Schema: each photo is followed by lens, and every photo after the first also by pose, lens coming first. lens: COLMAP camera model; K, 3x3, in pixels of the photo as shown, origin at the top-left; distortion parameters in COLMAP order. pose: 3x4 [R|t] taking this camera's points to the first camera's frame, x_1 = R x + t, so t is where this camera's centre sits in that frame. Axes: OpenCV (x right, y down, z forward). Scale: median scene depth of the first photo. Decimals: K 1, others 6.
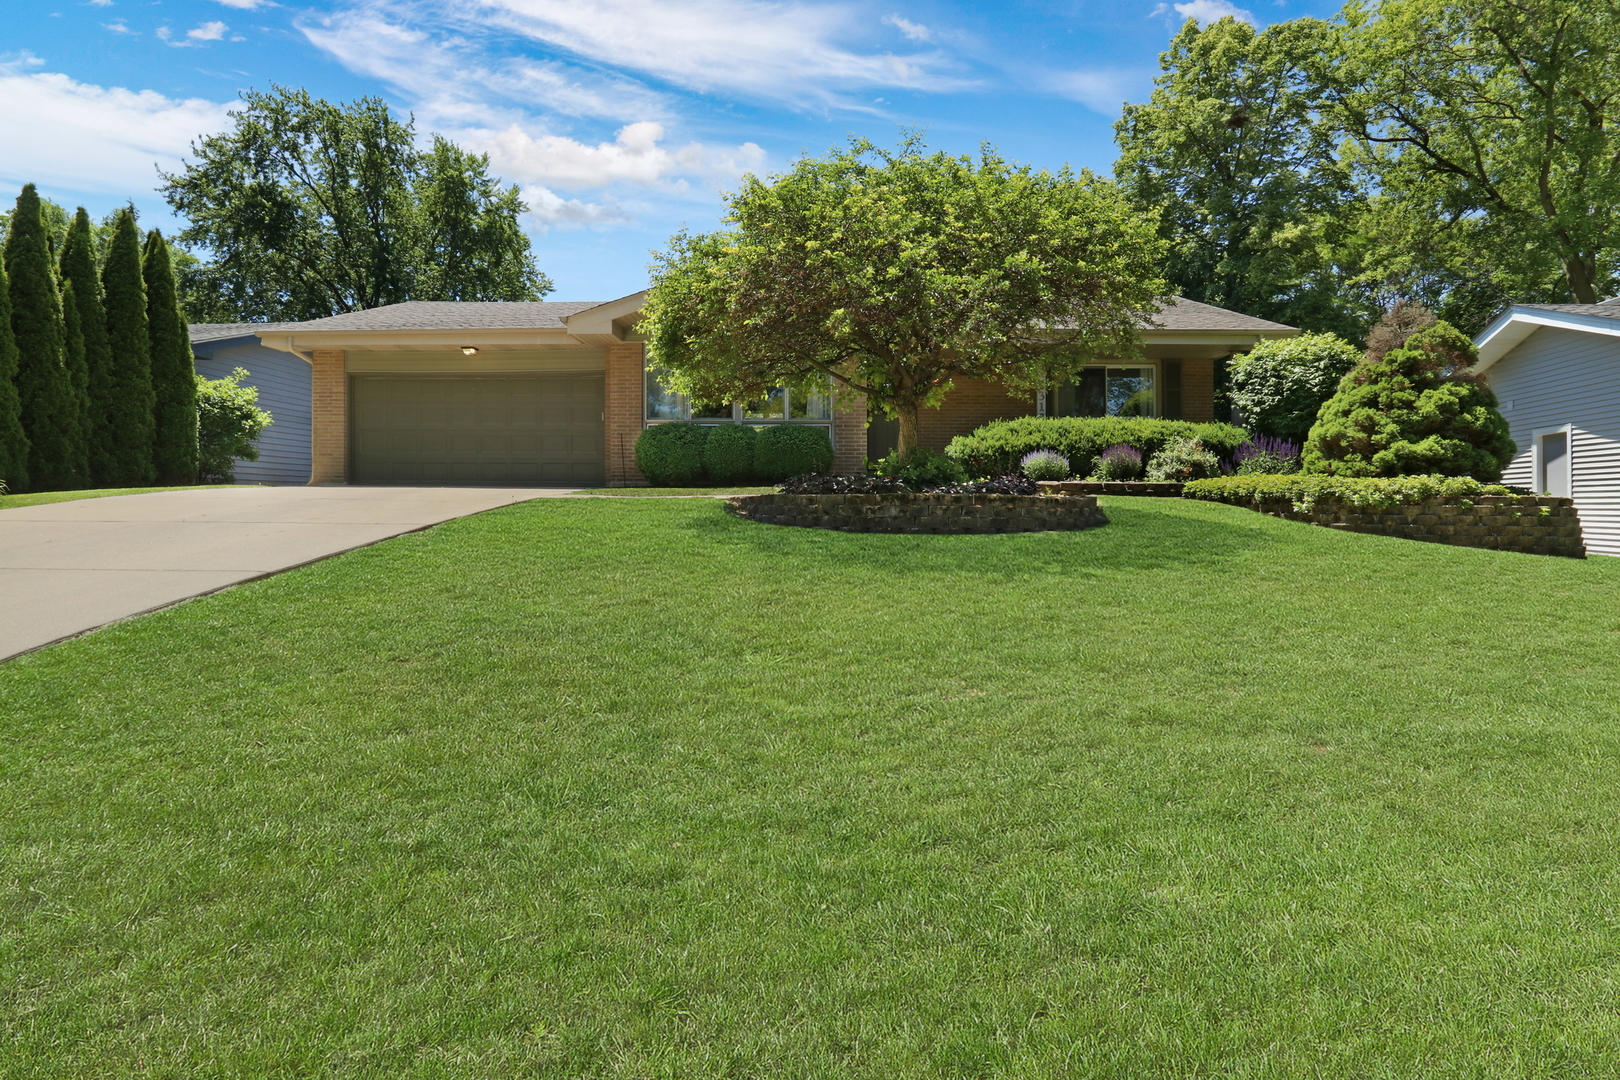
lens RADIAL K [[881.2, 0, 810.2], [0, 881.2, 509.6], [0, 0, 1]] dist [-0.003974, -0.000494]
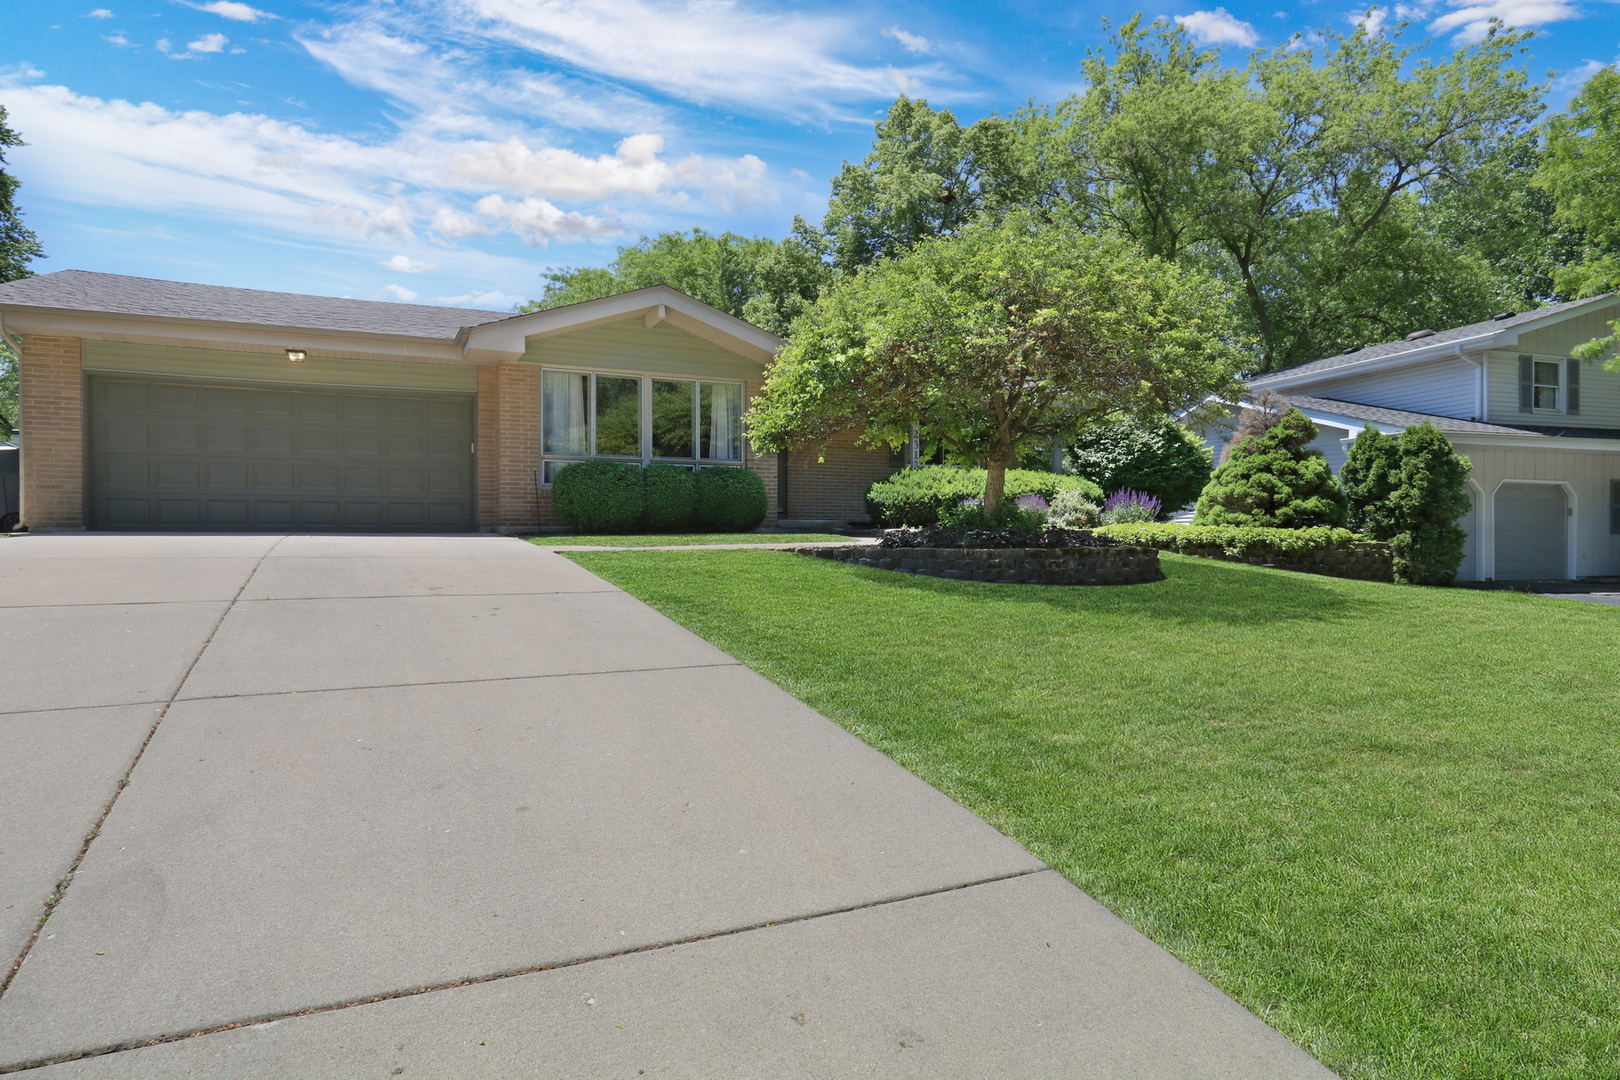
lens RADIAL K [[919.5, 0, 810.0], [0, 919.5, 540.0], [0, 0, 1]] dist [0.001243, 0.001352]
pose [[0.882518, -0.008950, 0.470193, -0.581335], [0.009437, 0.999955, 0.001322, -0.026419], [-0.470183, 0.003270, 0.882563, 0.131821]]
